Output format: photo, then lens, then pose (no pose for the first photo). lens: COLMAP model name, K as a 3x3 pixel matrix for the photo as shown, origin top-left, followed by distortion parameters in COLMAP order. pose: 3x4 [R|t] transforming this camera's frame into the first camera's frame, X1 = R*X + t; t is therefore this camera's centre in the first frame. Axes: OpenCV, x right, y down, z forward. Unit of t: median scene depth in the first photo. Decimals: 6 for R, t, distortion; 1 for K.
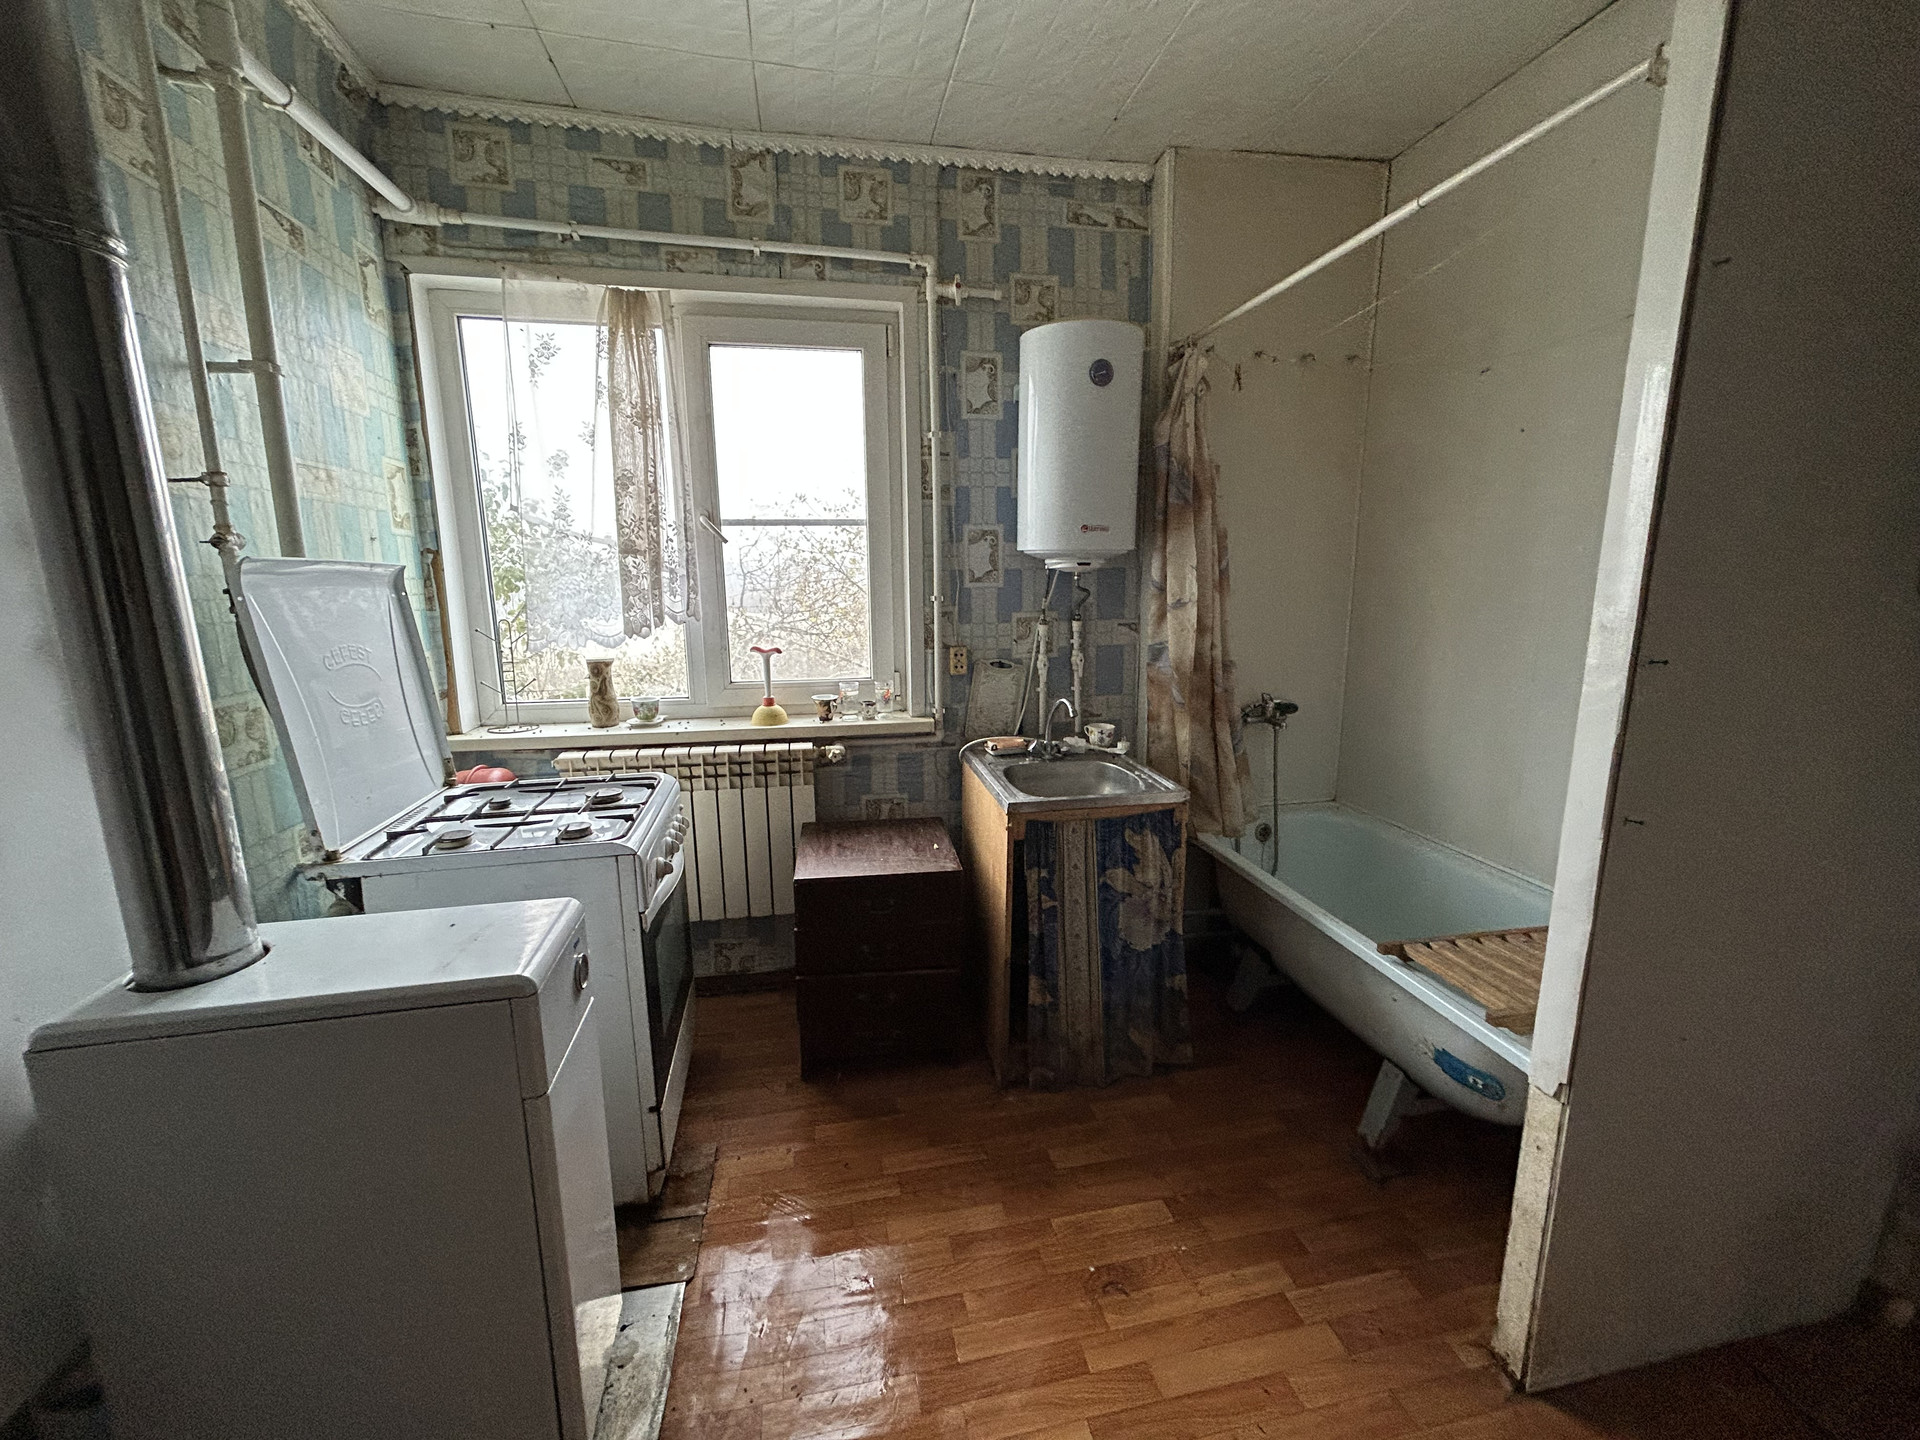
lens RADIAL K [[766.0, 0, 953.2], [0, 766.0, 720.3], [0, 0, 1]] dist [-0.003023, 0.000704]
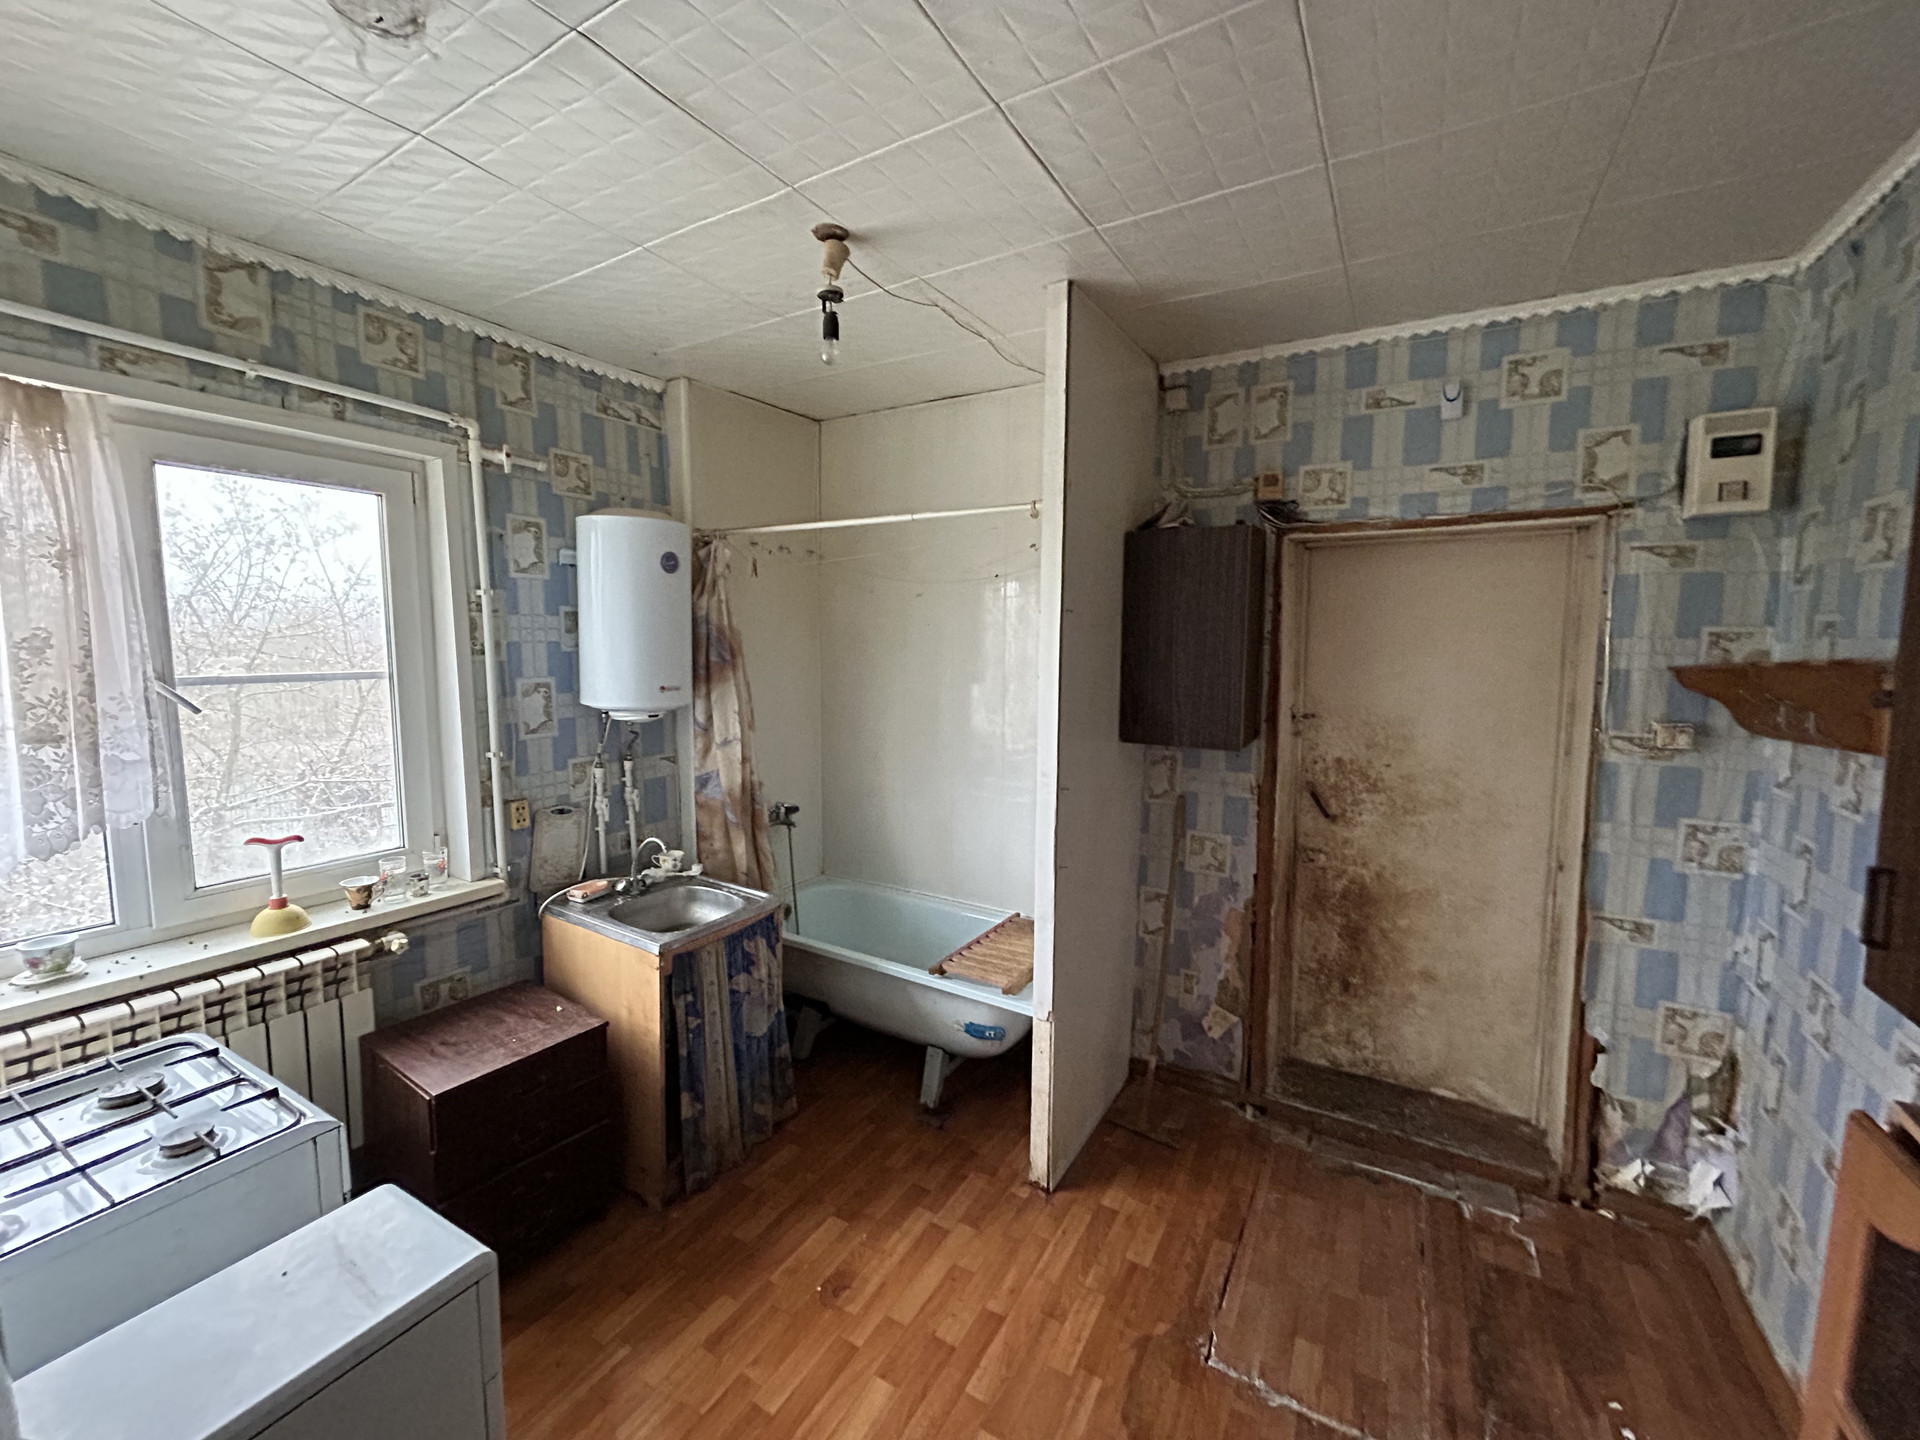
lens RADIAL K [[766.0, 0, 954.5], [0, 766.0, 722.1], [0, 0, 1]] dist [-0.003023, 0.000704]
pose [[0.667304, -0.065444, 0.741905, -0.381935], [0.122702, 0.992181, -0.022844, -0.116925], [-0.734609, 0.106277, 0.670116, -0.089189]]
